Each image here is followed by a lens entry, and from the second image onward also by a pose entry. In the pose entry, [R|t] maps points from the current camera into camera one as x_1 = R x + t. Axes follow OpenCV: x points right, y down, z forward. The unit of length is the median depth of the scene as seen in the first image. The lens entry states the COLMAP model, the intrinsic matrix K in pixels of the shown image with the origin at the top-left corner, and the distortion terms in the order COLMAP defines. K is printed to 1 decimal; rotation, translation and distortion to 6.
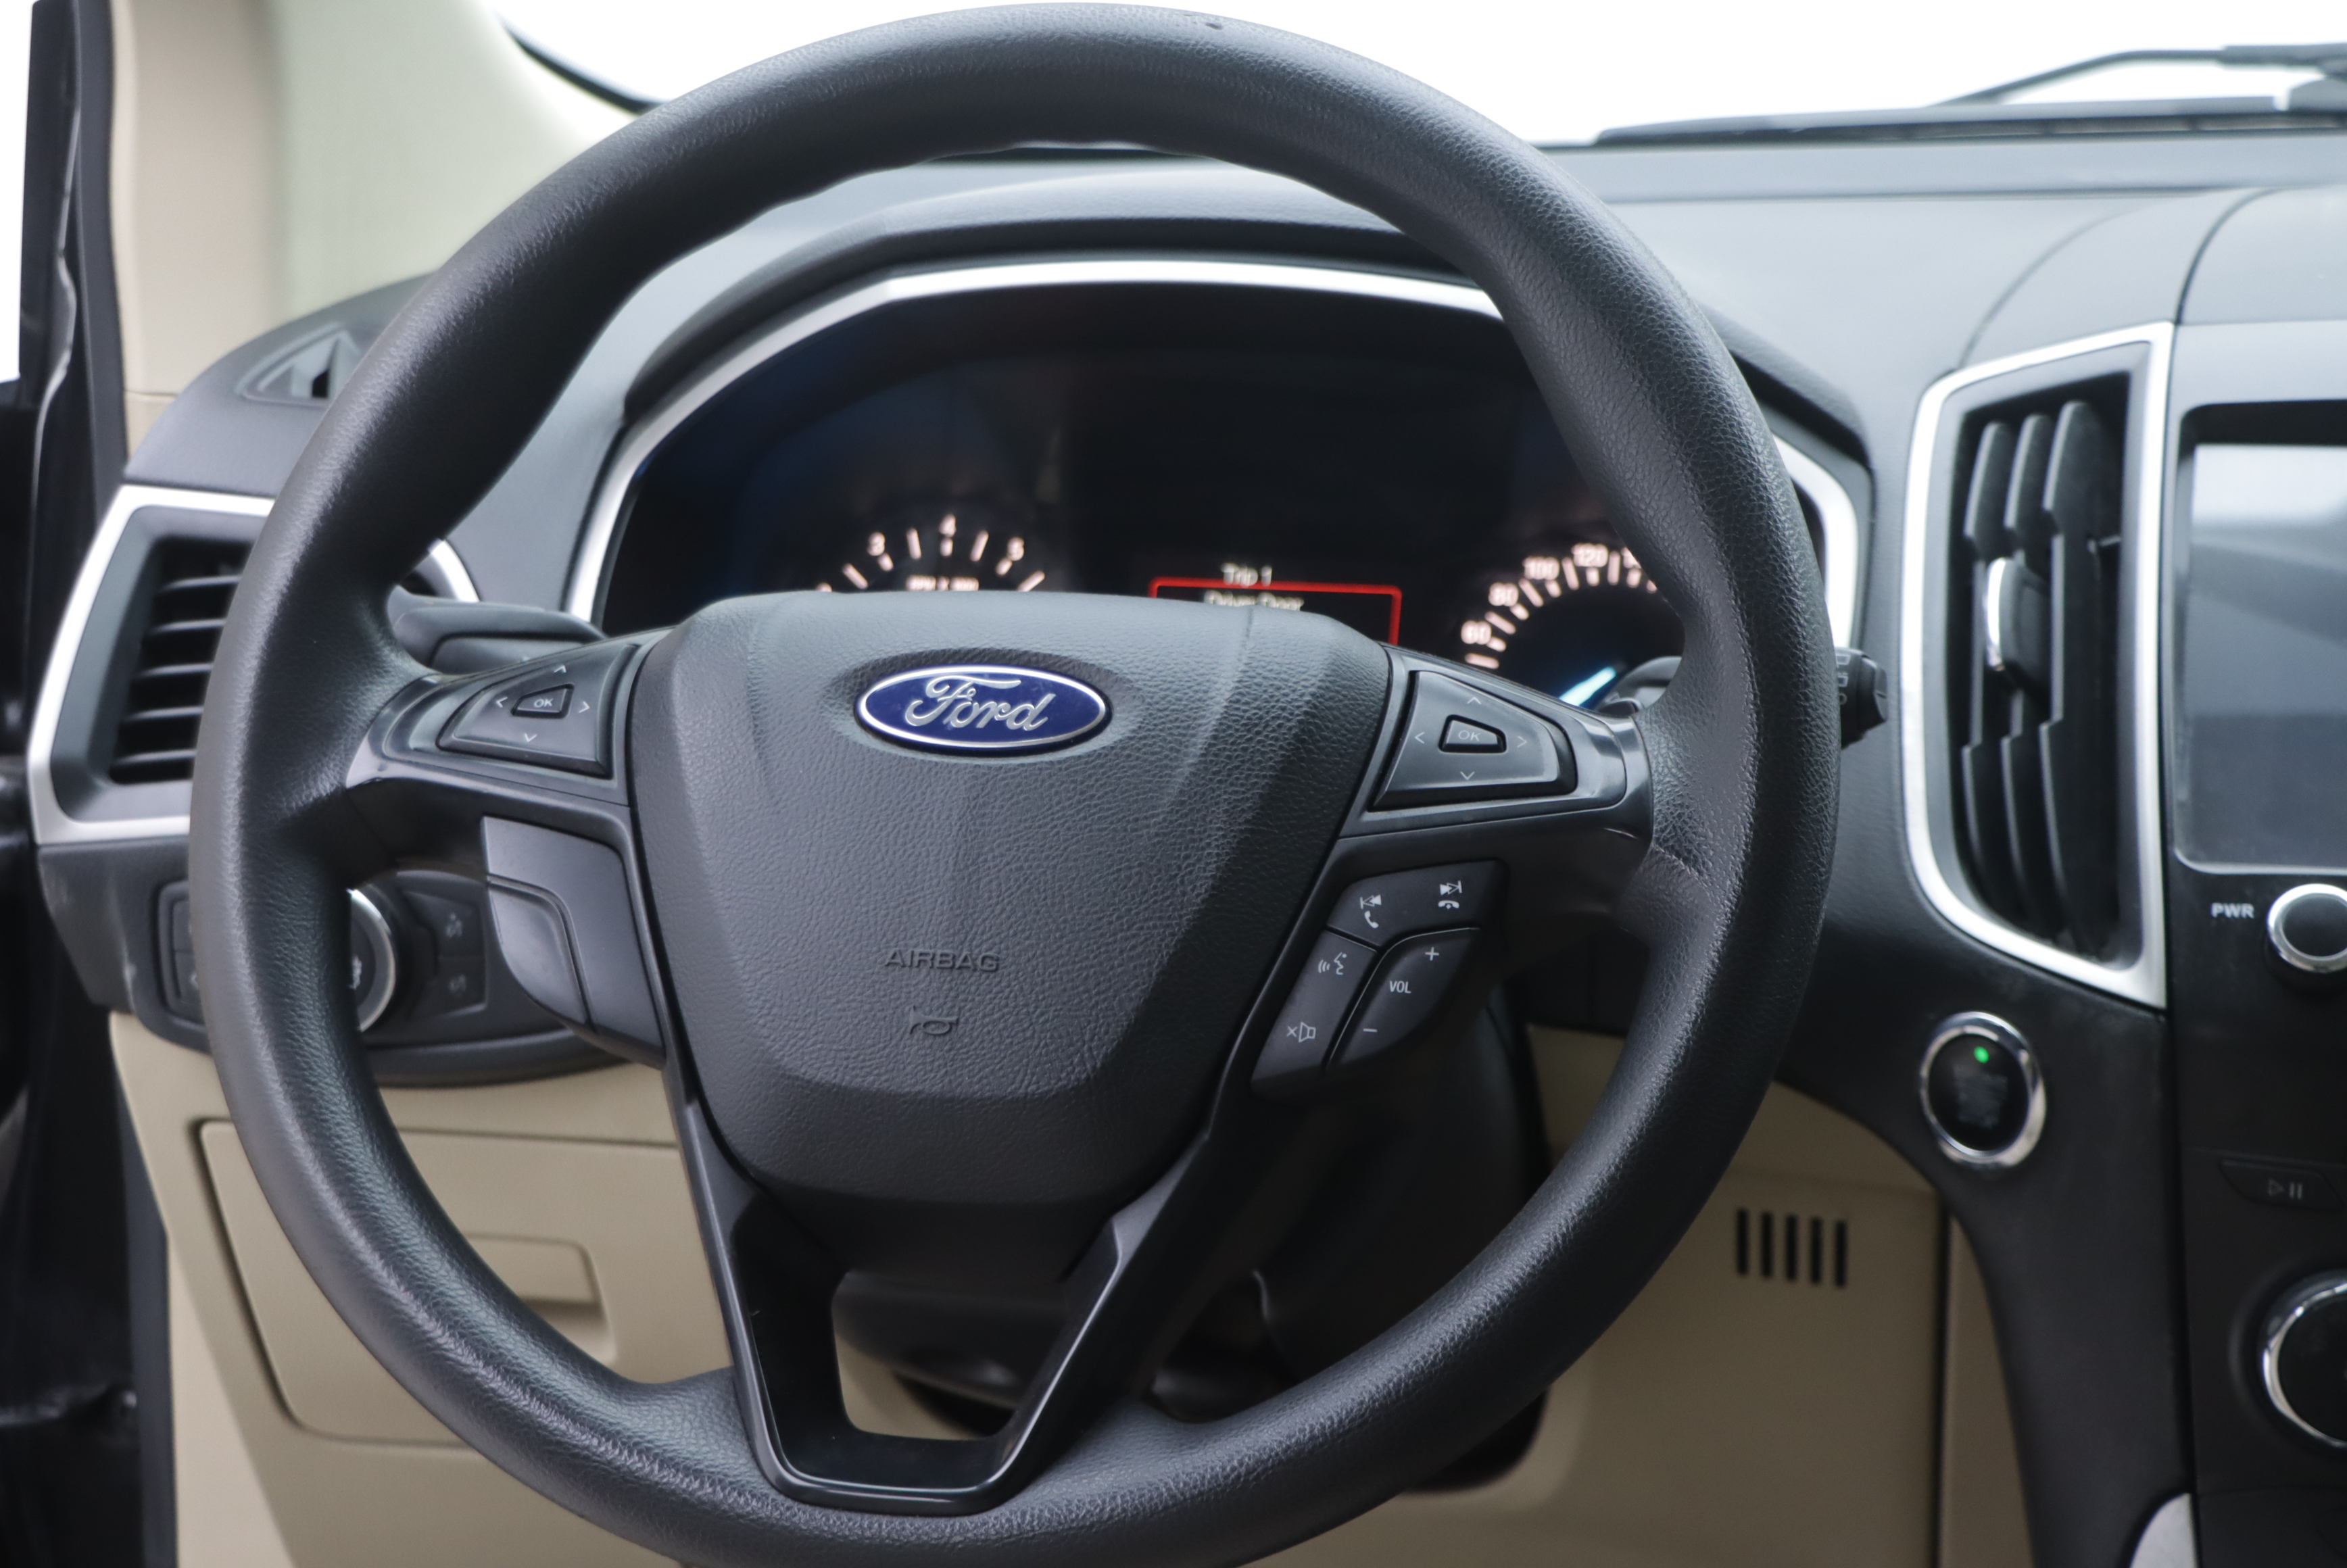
lens RADIAL K [[3817.5, 0, 1184.4], [0, 3817.5, 825.1], [0, 0, 1]] dist [0.017584, 0.586154]
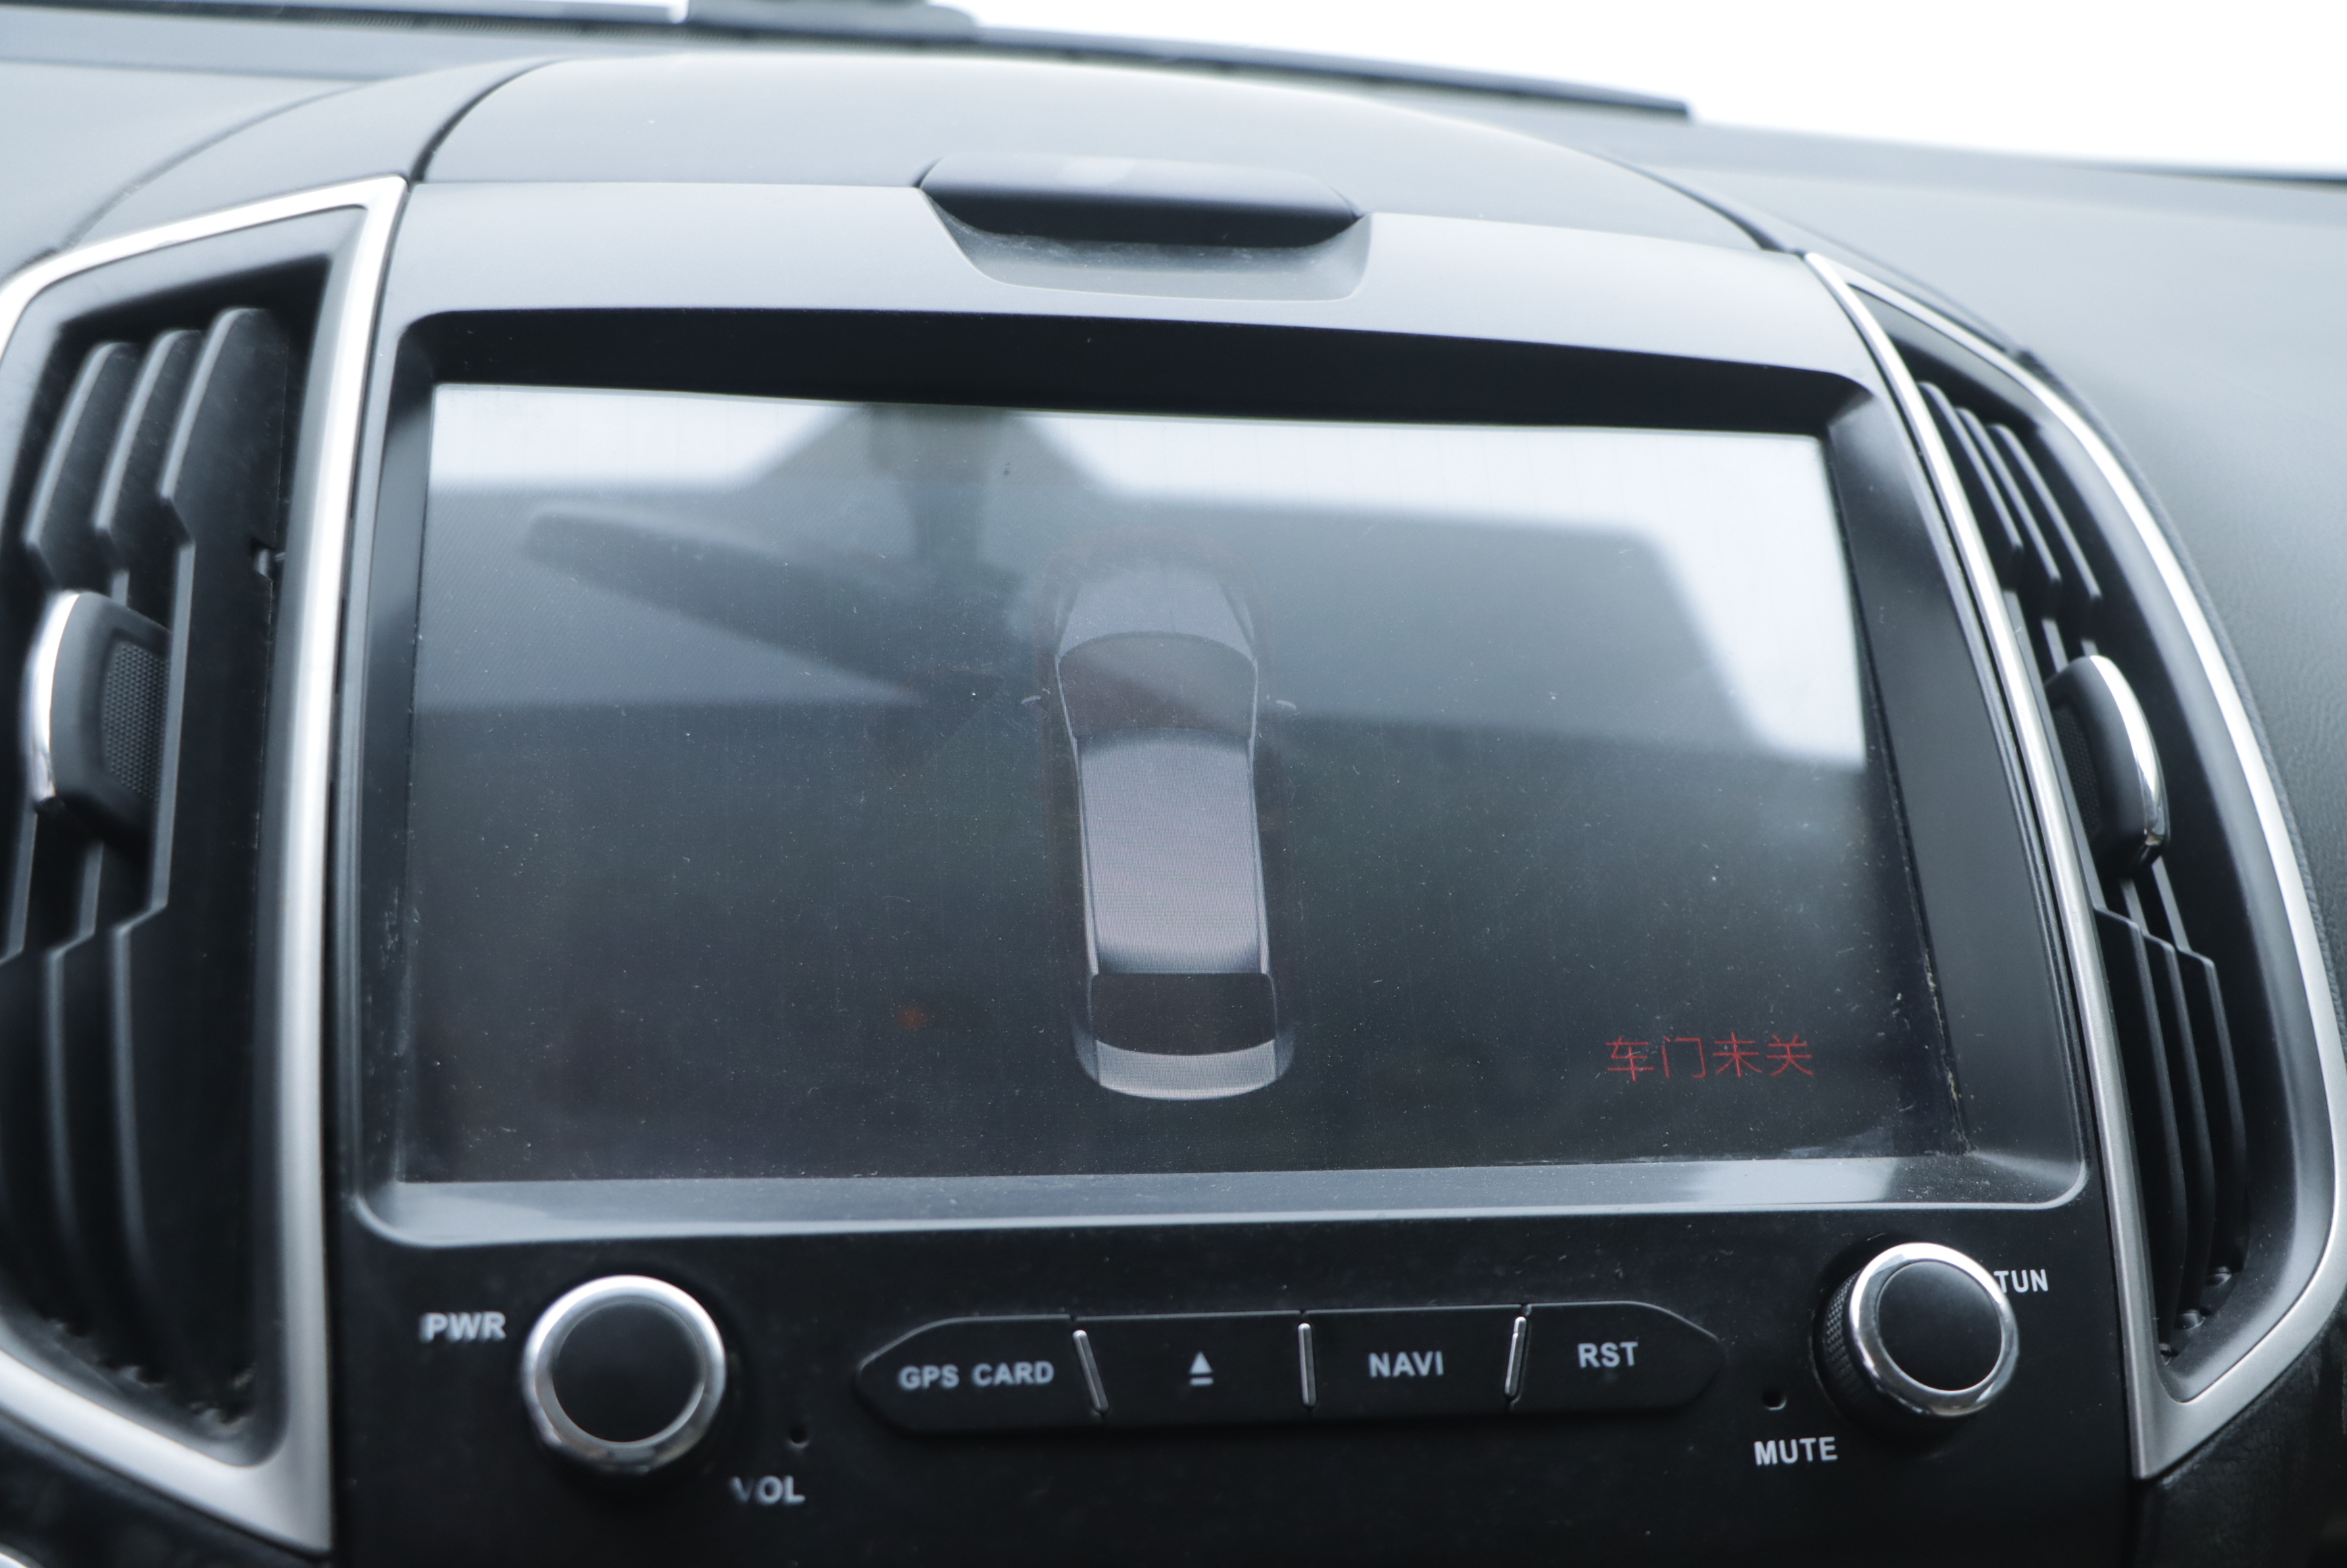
lens RADIAL K [[2665.2, 0, 1182.8], [0, 2665.2, 778.1], [0, 0, 1]] dist [-0.079104, 0.045013]
pose [[0.911331, -0.045609, 0.409141, 0.213193], [0.028652, 0.998461, 0.047484, -0.059398], [-0.410677, -0.031551, 0.911235, 0.629140]]
